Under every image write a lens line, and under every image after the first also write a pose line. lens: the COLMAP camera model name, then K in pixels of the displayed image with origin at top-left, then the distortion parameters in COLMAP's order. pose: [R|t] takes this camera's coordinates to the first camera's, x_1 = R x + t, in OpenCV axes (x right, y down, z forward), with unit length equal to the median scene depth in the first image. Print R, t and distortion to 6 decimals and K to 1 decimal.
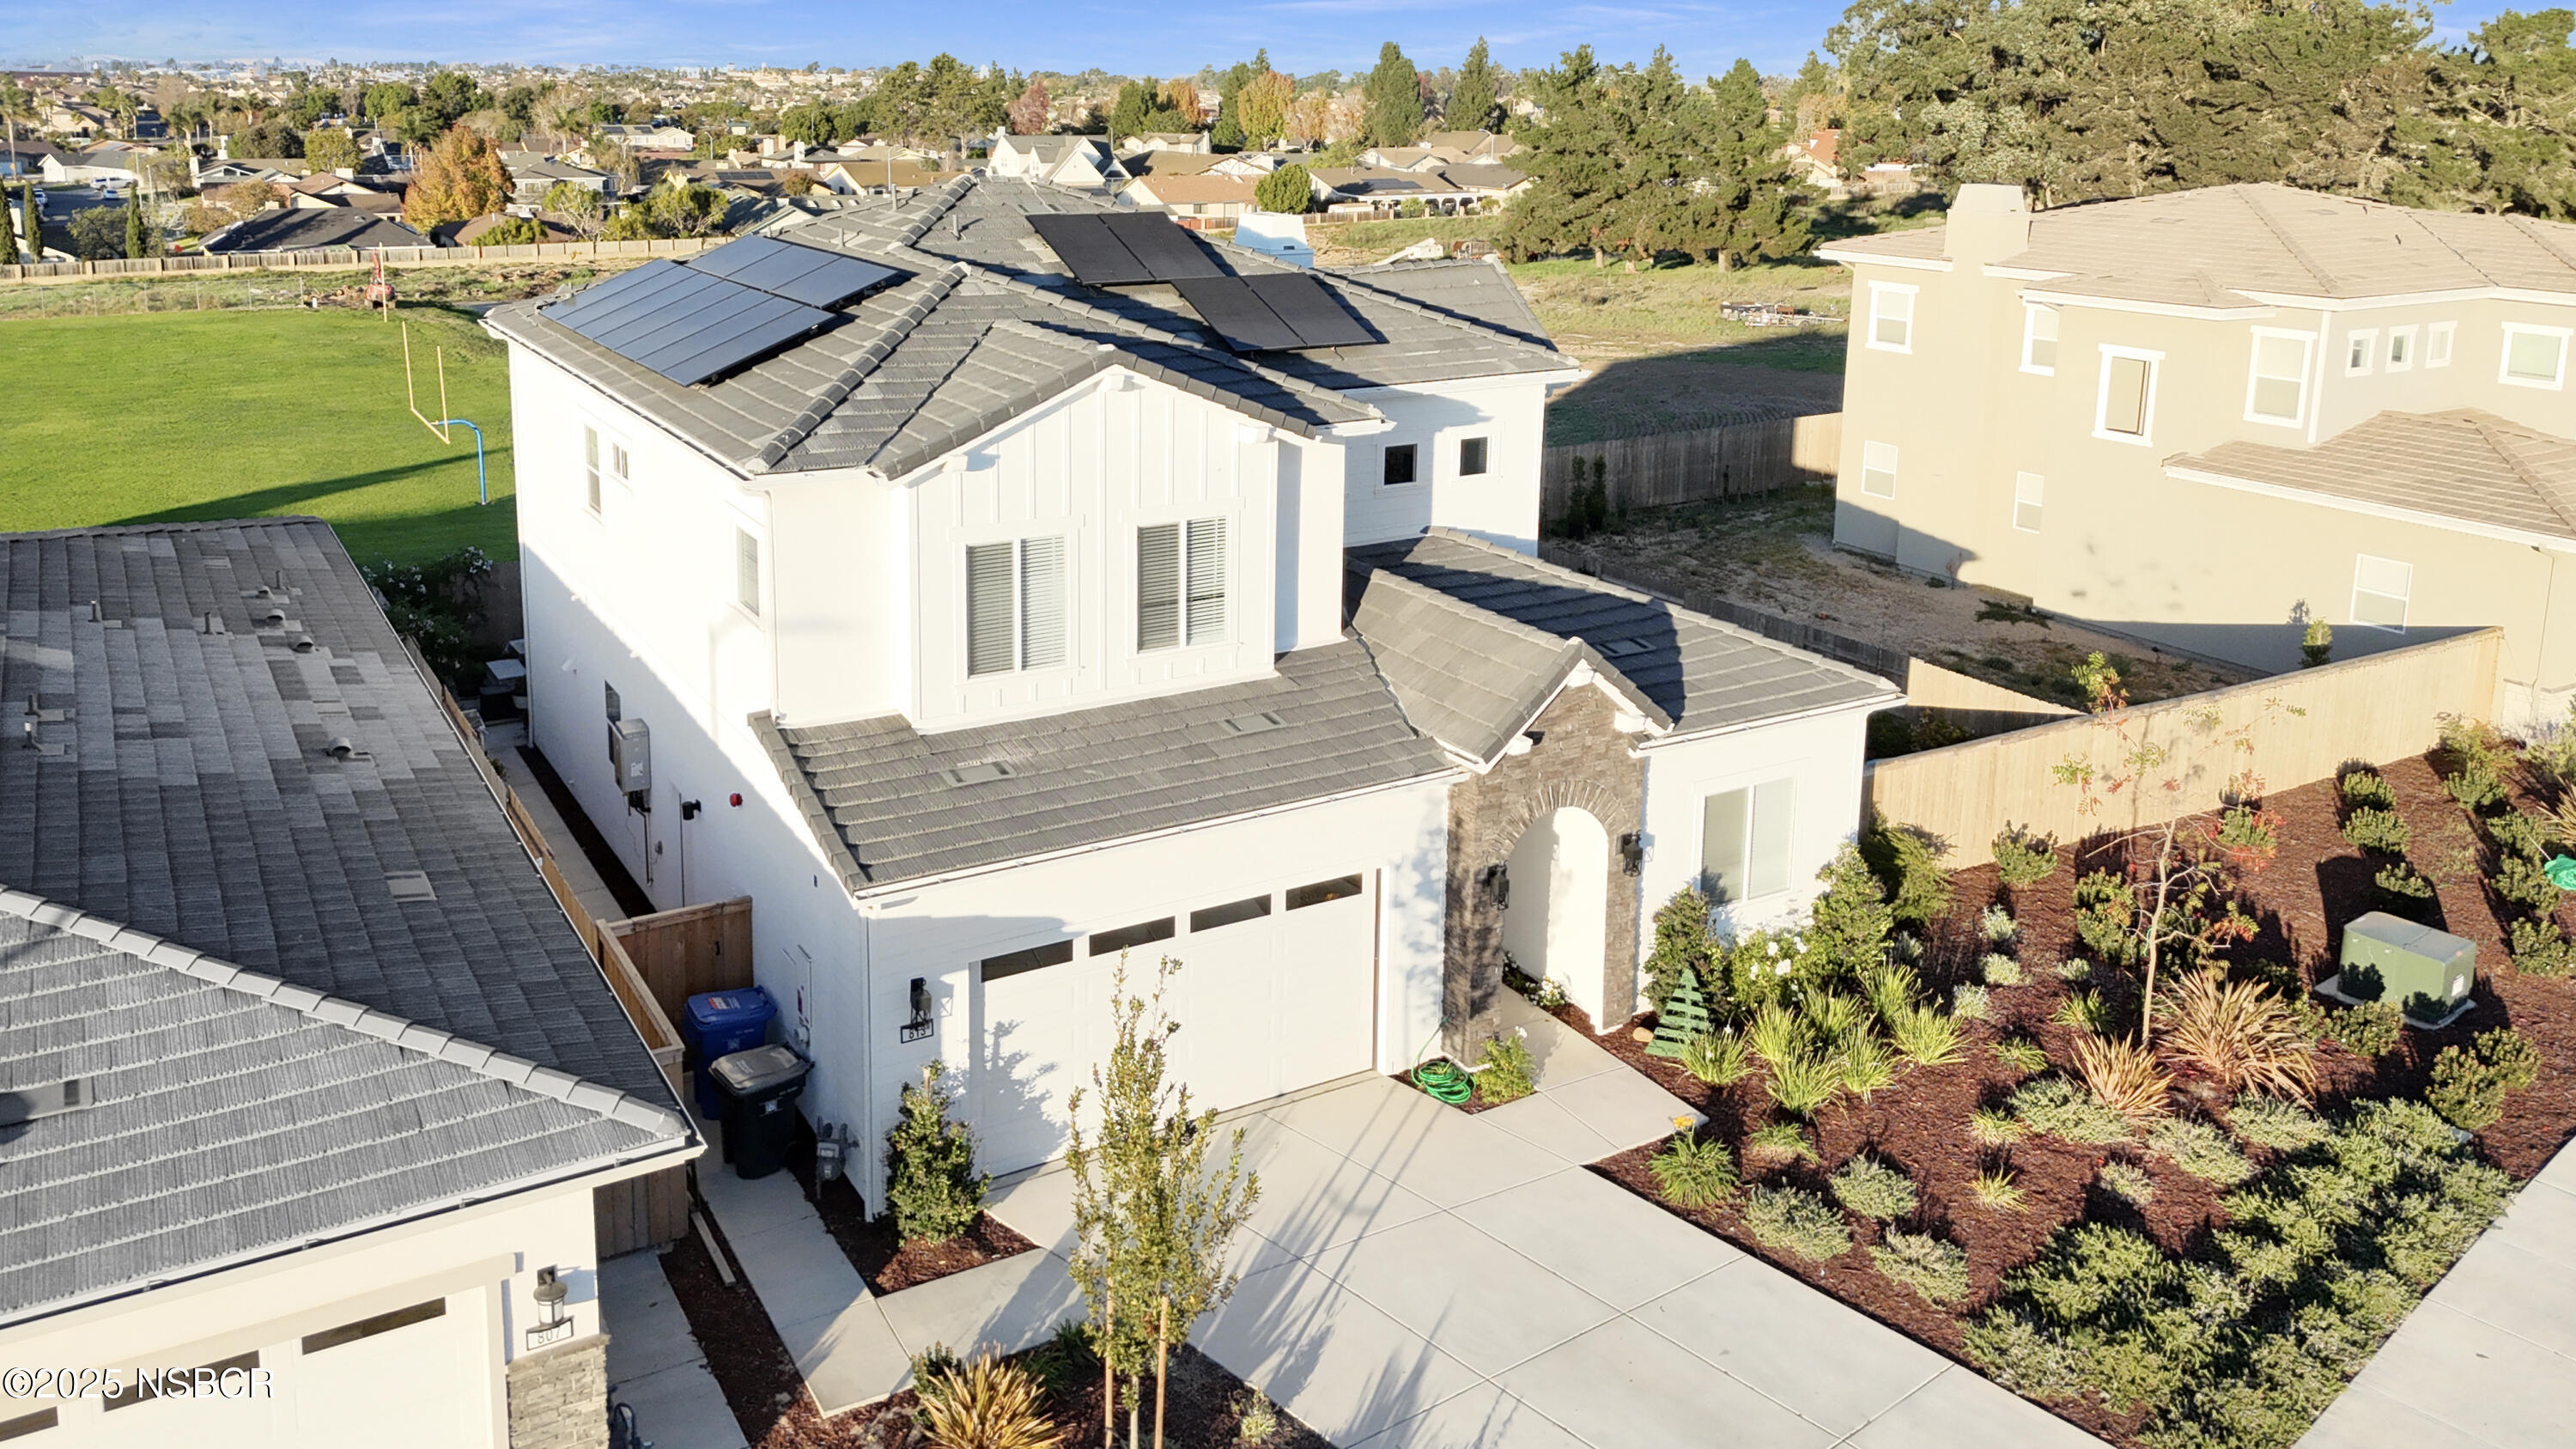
lens RADIAL K [[2136.7, 0, 1276.1], [0, 2136.7, 718.6], [0, 0, 1]] dist [0.101155, -0.006428]
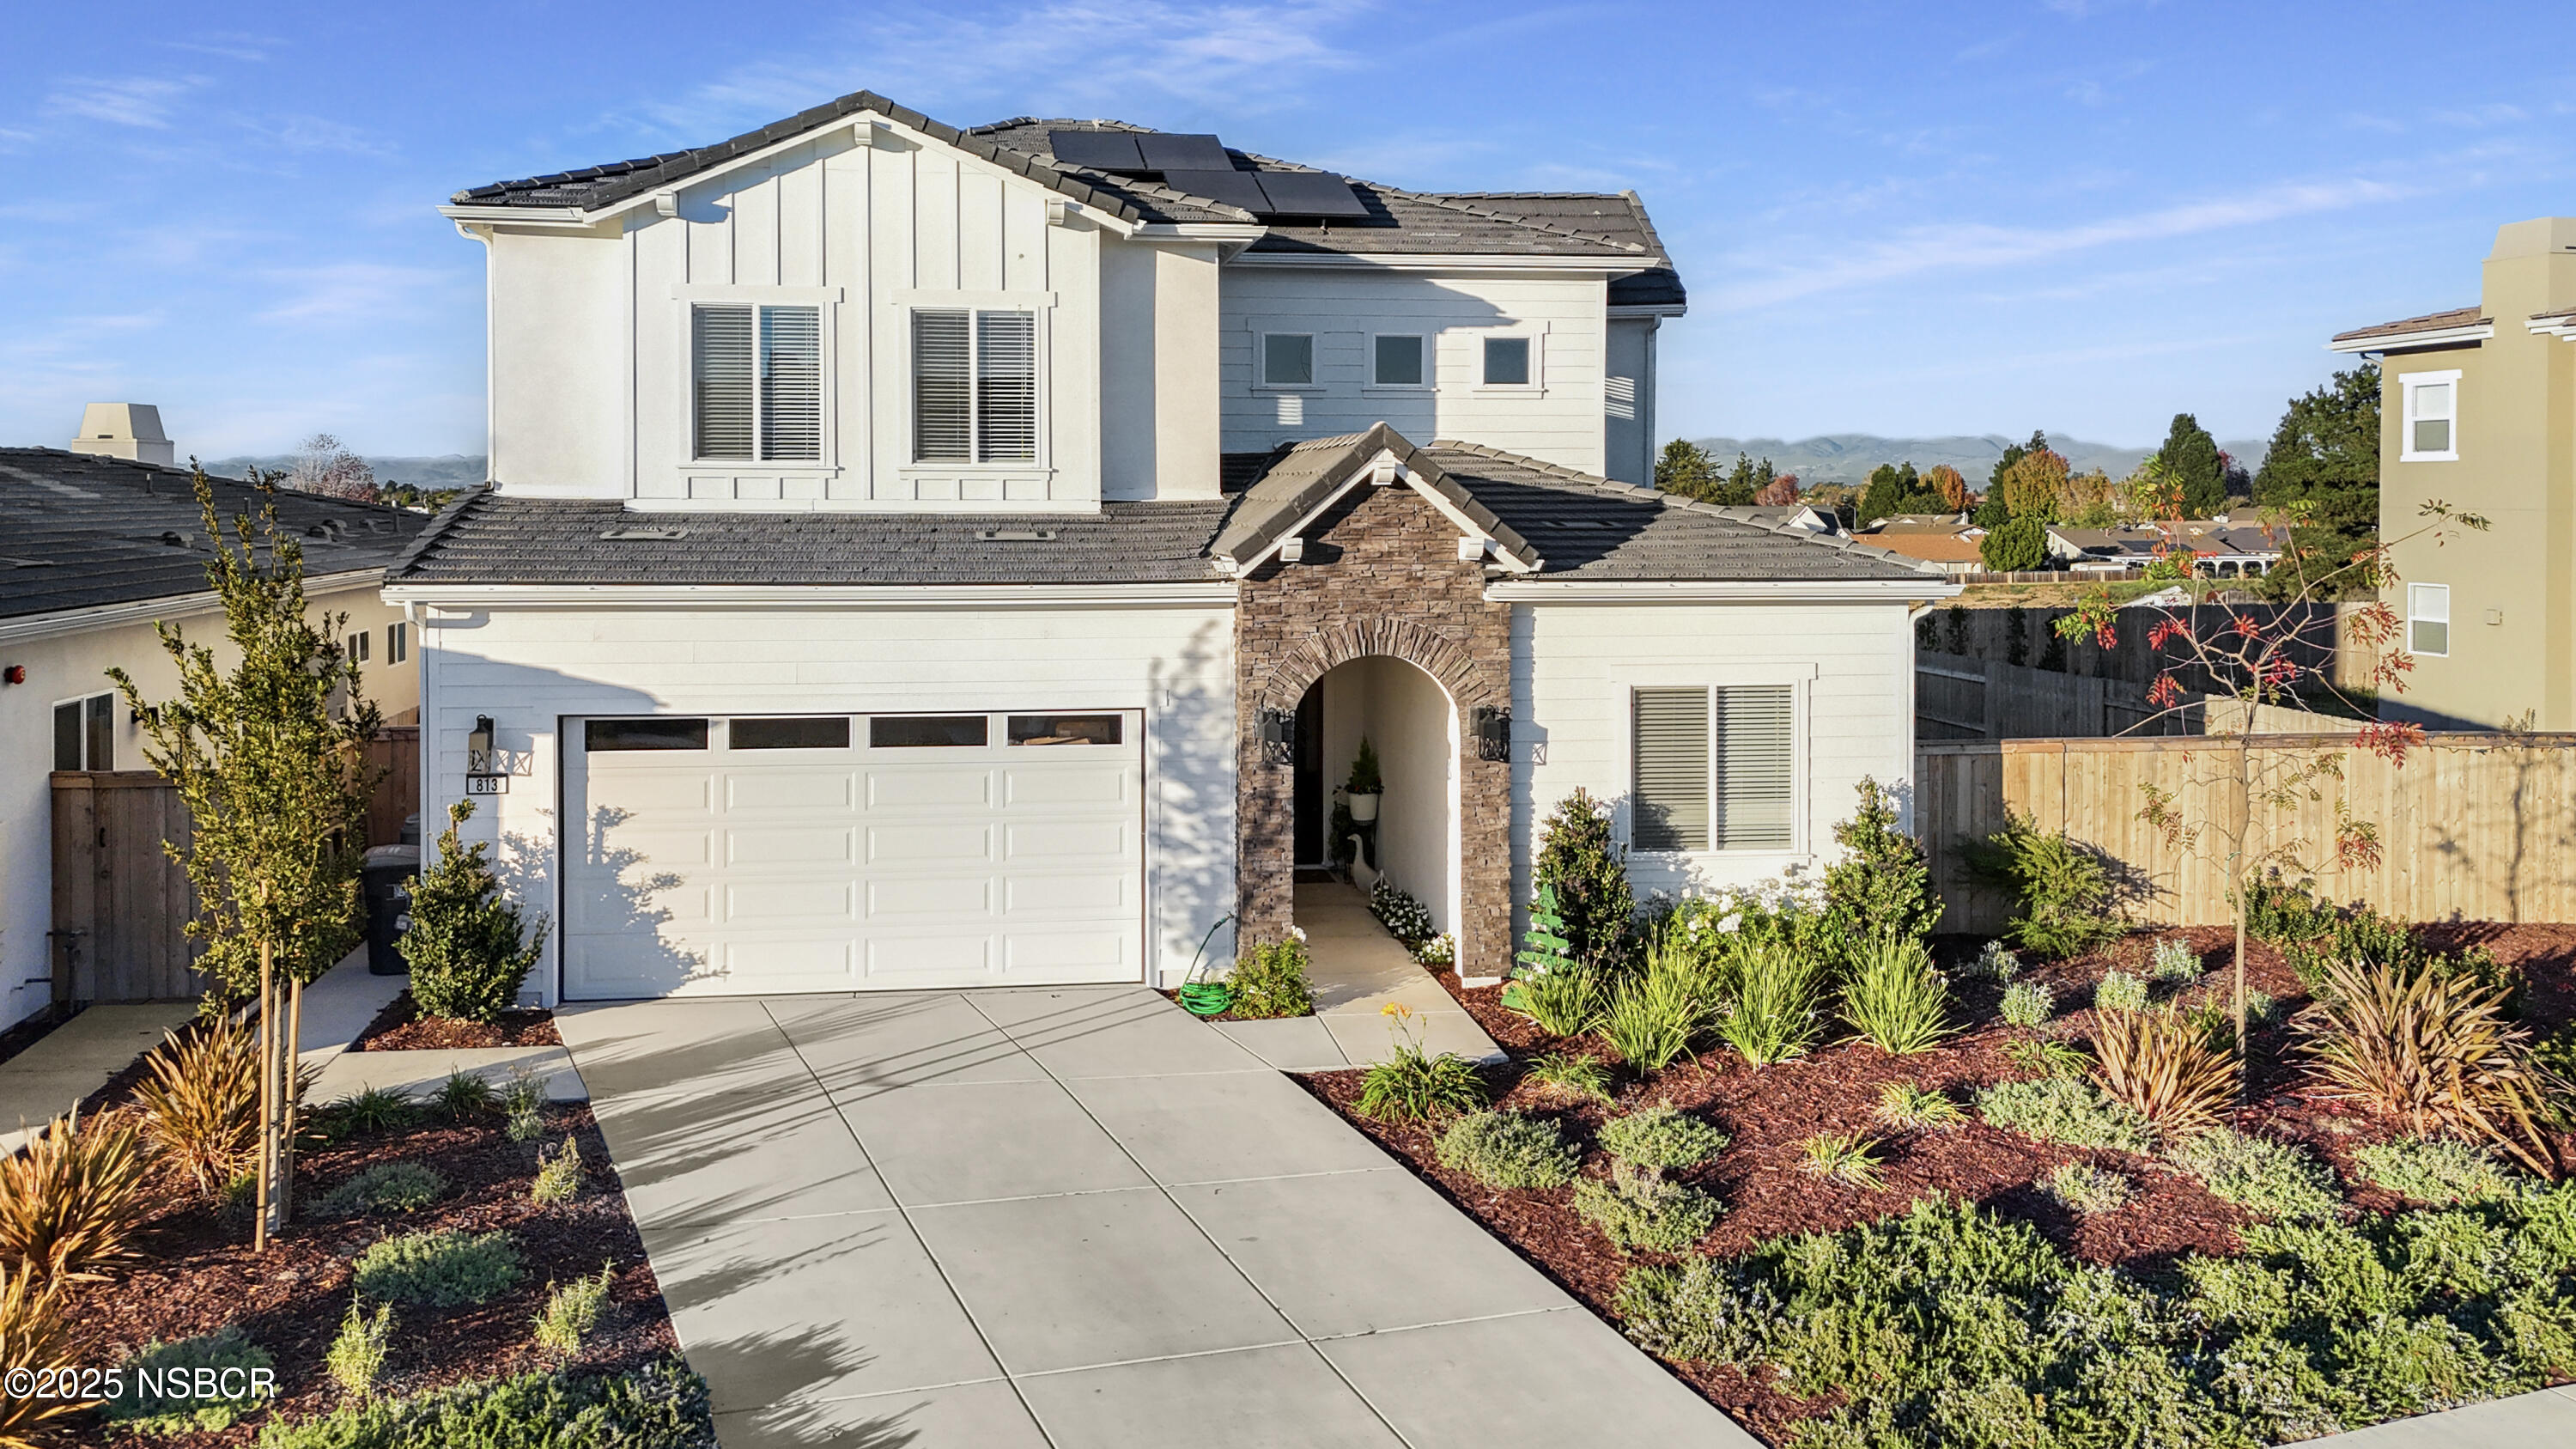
lens RADIAL K [[2136.7, 0, 1272.7], [0, 2136.7, 724.9], [0, 0, 1]] dist [0.101155, -0.006428]
pose [[0.916103, 0.020439, -0.400422, 0.406965], [-0.107907, 0.974420, -0.197135, 0.222656], [0.386150, 0.223804, 0.894874, 0.292540]]
